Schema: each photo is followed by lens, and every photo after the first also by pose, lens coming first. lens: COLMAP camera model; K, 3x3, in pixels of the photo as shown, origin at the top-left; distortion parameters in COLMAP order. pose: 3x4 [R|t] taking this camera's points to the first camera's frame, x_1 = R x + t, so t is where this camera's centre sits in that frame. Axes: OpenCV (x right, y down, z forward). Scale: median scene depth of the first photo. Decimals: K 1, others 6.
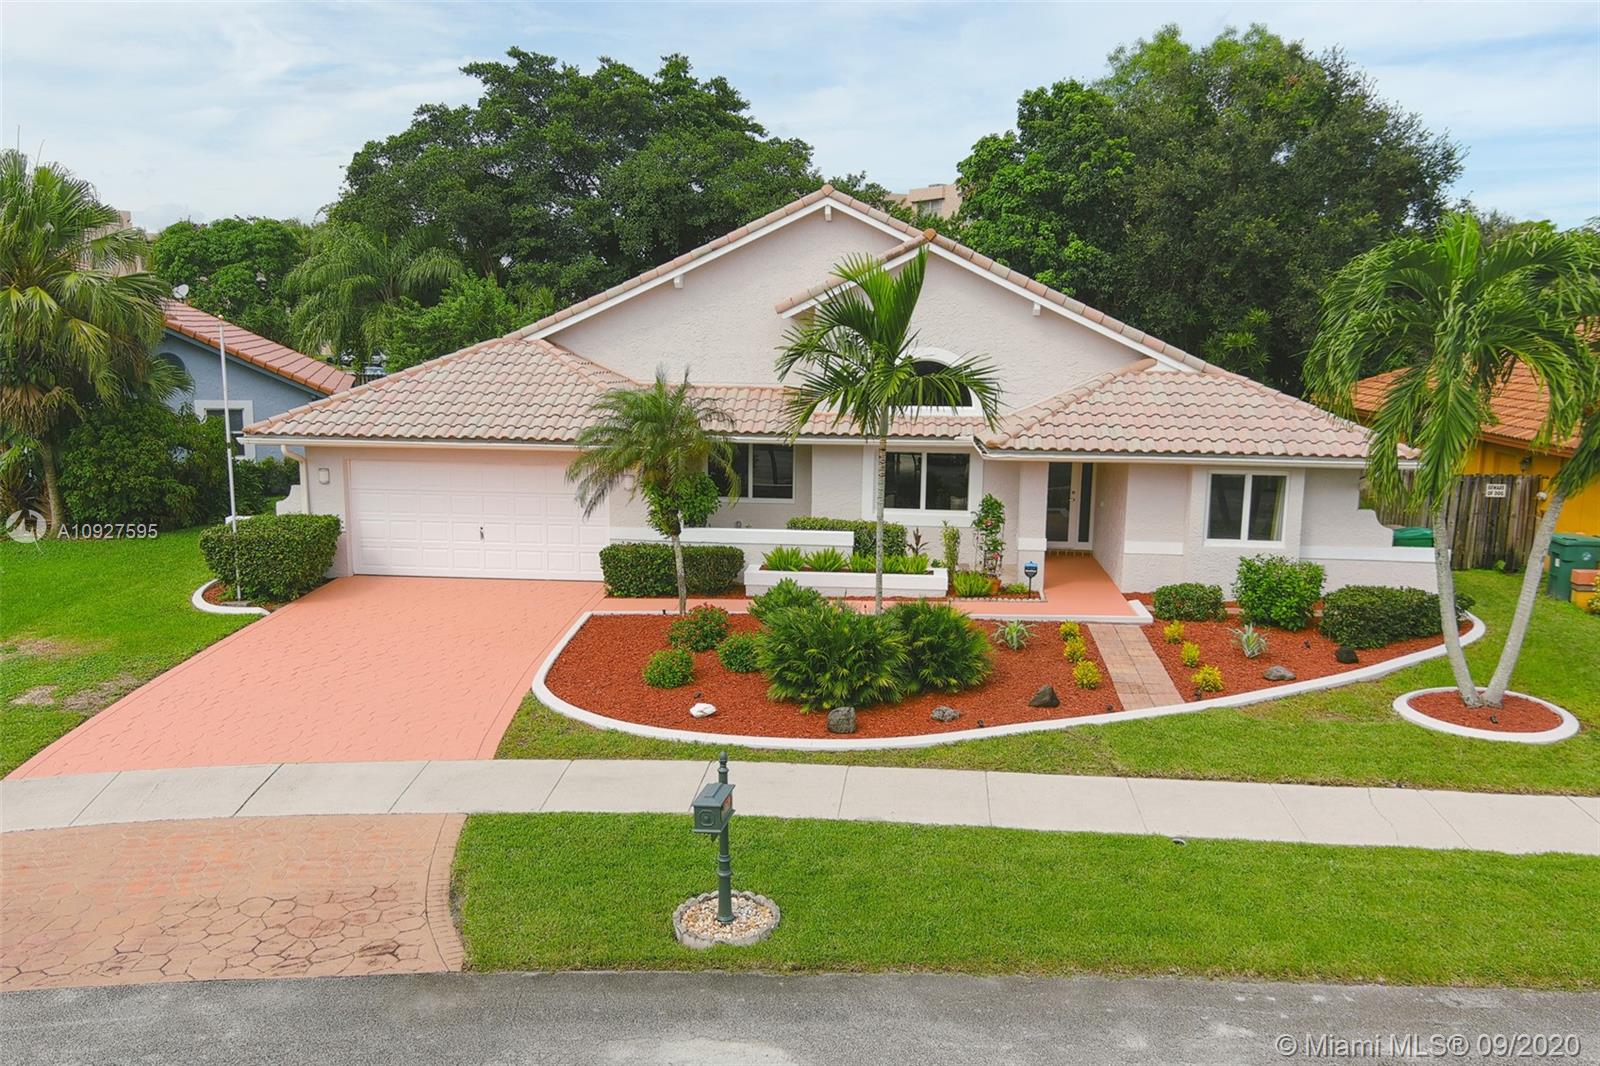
lens RADIAL K [[1240.5, 0, 800.0], [0, 1240.5, 533.0], [0, 0, 1]] dist [-0.002722, -0.000837]
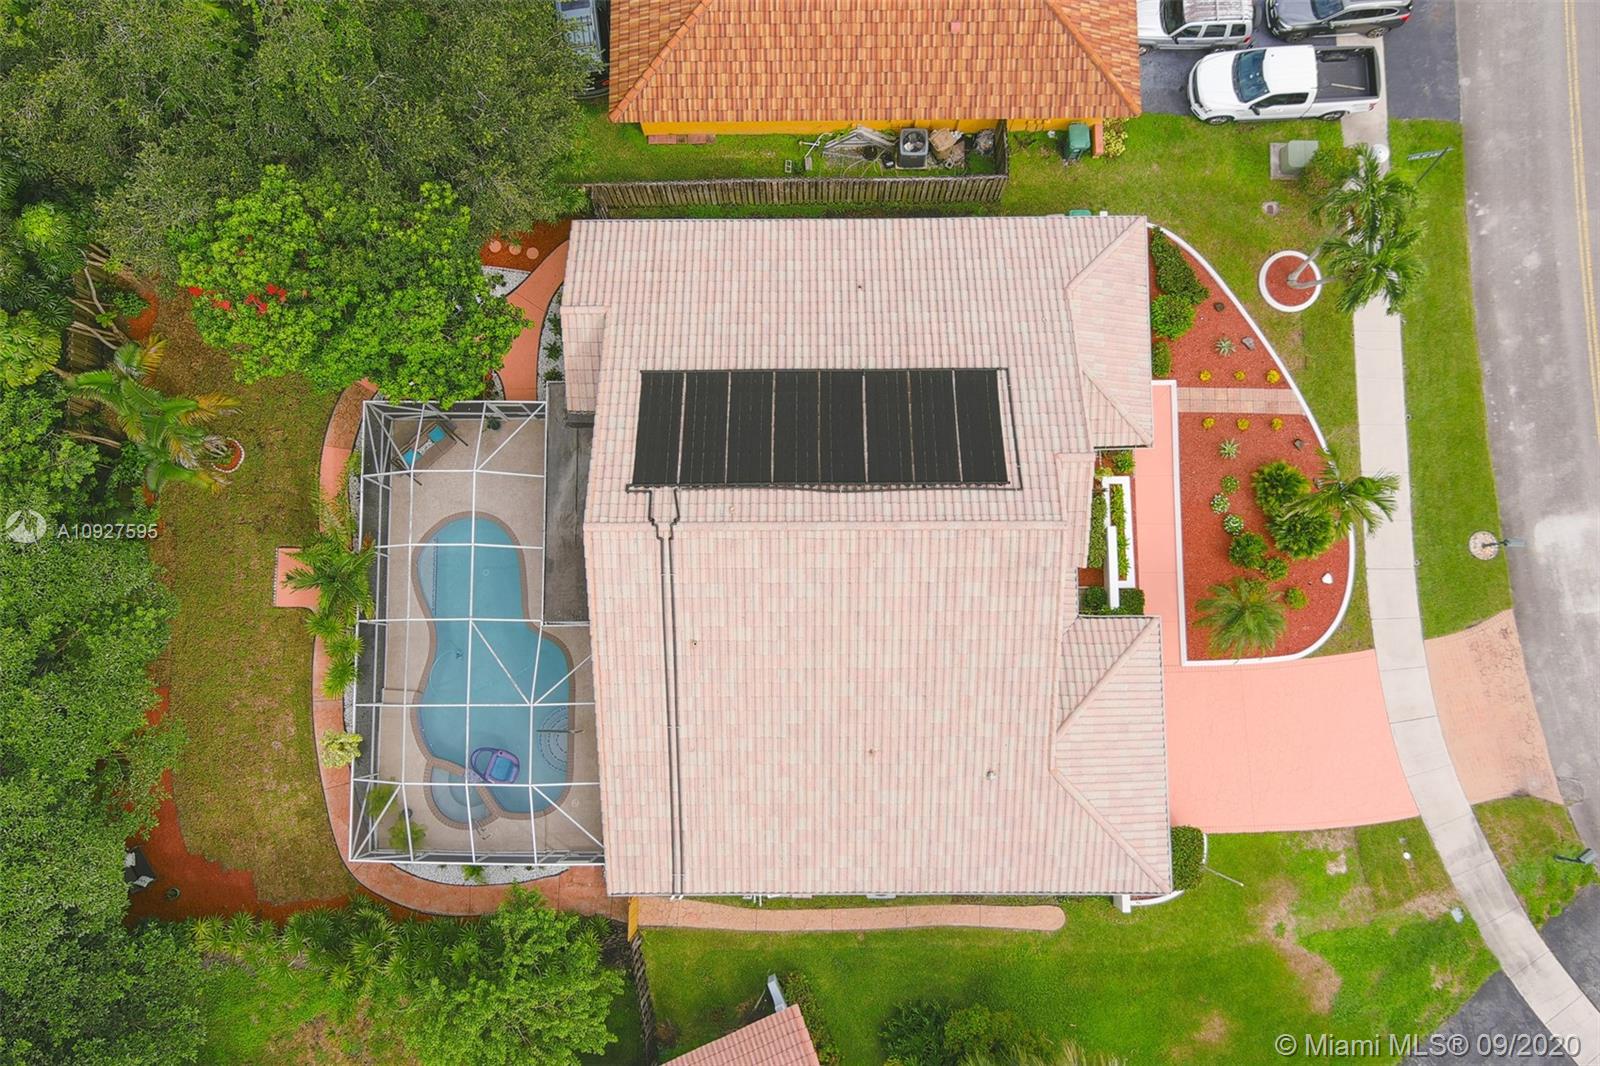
lens RADIAL K [[1240.5, 0, 800.0], [0, 1240.5, 533.0], [0, 0, 1]] dist [-0.002722, -0.000837]
pose [[-0.090667, -0.990217, 0.106064, -0.198383], [0.176419, 0.088848, 0.980297, -3.200168], [-0.980130, 0.107593, 0.166638, 2.053539]]
